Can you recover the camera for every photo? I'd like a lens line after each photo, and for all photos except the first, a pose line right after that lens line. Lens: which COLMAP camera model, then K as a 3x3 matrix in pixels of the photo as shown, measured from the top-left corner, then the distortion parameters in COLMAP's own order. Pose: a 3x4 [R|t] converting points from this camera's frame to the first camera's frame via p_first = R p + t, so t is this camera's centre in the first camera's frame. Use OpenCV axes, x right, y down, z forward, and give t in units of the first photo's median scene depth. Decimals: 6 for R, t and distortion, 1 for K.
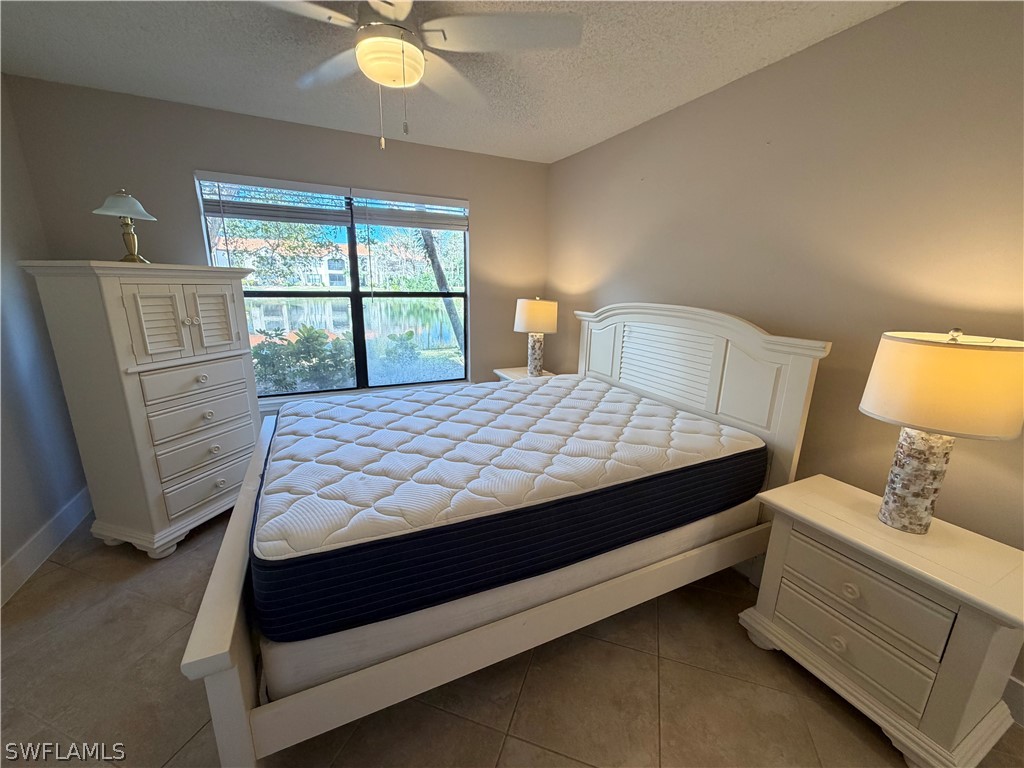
lens RADIAL K [[407.9, 0, 511.1], [0, 407.9, 384.8], [0, 0, 1]] dist [0.000539, -0.000129]
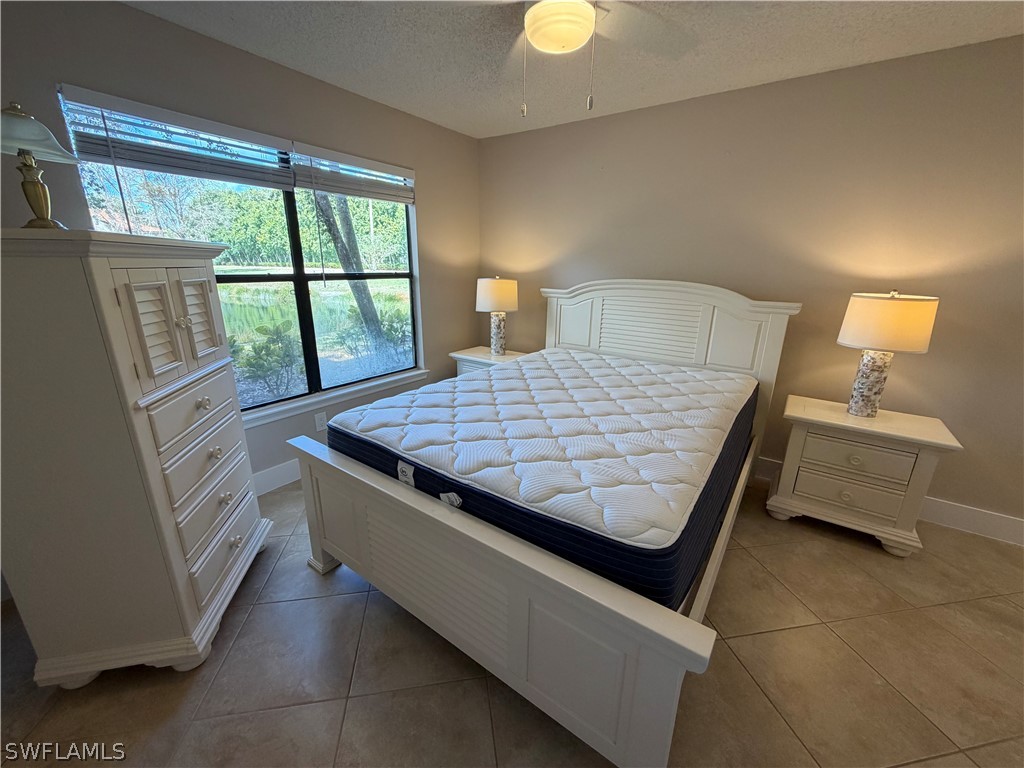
lens RADIAL K [[407.9, 0, 510.8], [0, 407.9, 384.9], [0, 0, 1]] dist [0.000539, -0.000129]
pose [[0.879138, -0.142755, 0.454685, -0.606660], [0.119012, 0.989616, 0.080595, -0.040596], [-0.461469, -0.016741, 0.886999, 0.135124]]
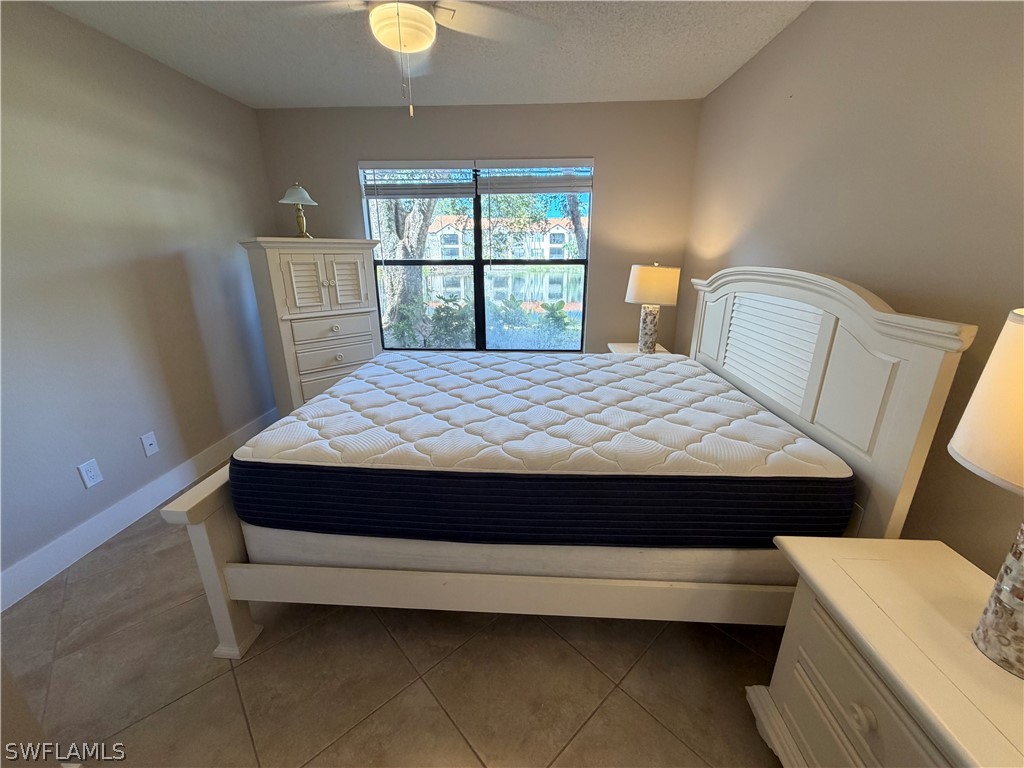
lens RADIAL K [[407.9, 0, 511.7], [0, 407.9, 384.7], [0, 0, 1]] dist [0.000539, -0.000129]
pose [[0.875139, 0.127057, -0.466892, 0.355283], [-0.097268, 0.991406, 0.087477, -0.005594], [0.473995, -0.031140, 0.879977, 0.122899]]
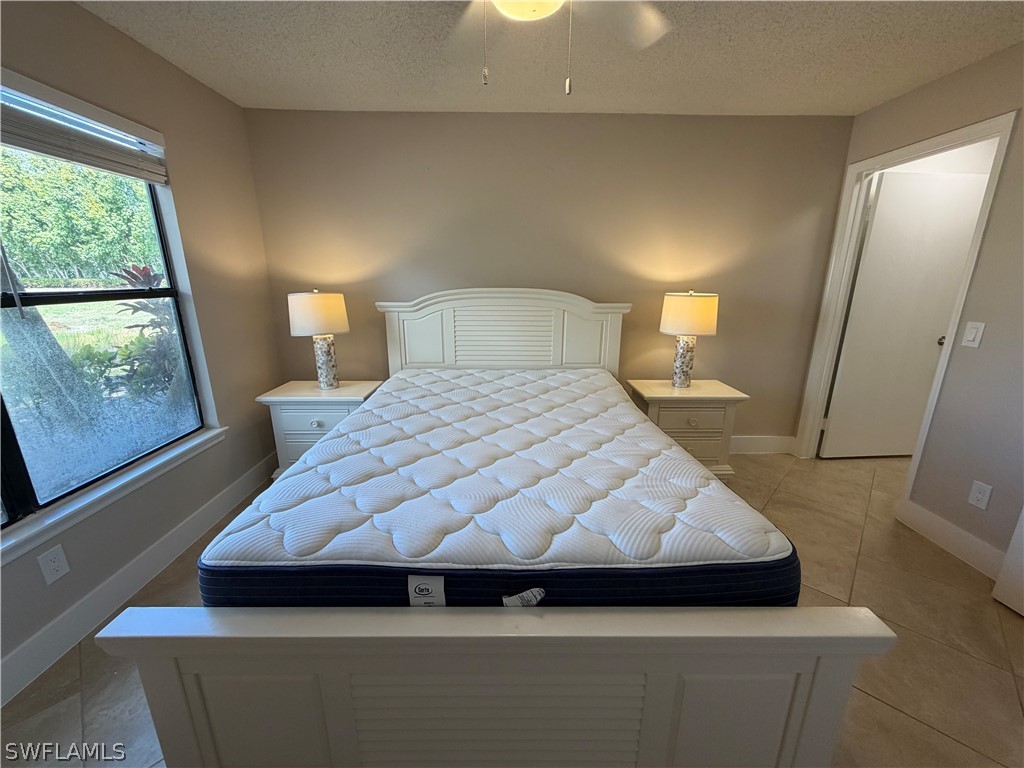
lens RADIAL K [[407.9, 0, 511.5], [0, 407.9, 384.5], [0, 0, 1]] dist [0.000539, -0.000129]
pose [[0.425681, -0.250415, 0.869533, -0.759682], [0.225877, 0.959931, 0.165869, -0.127404], [-0.876228, 0.125800, 0.465187, 0.496627]]
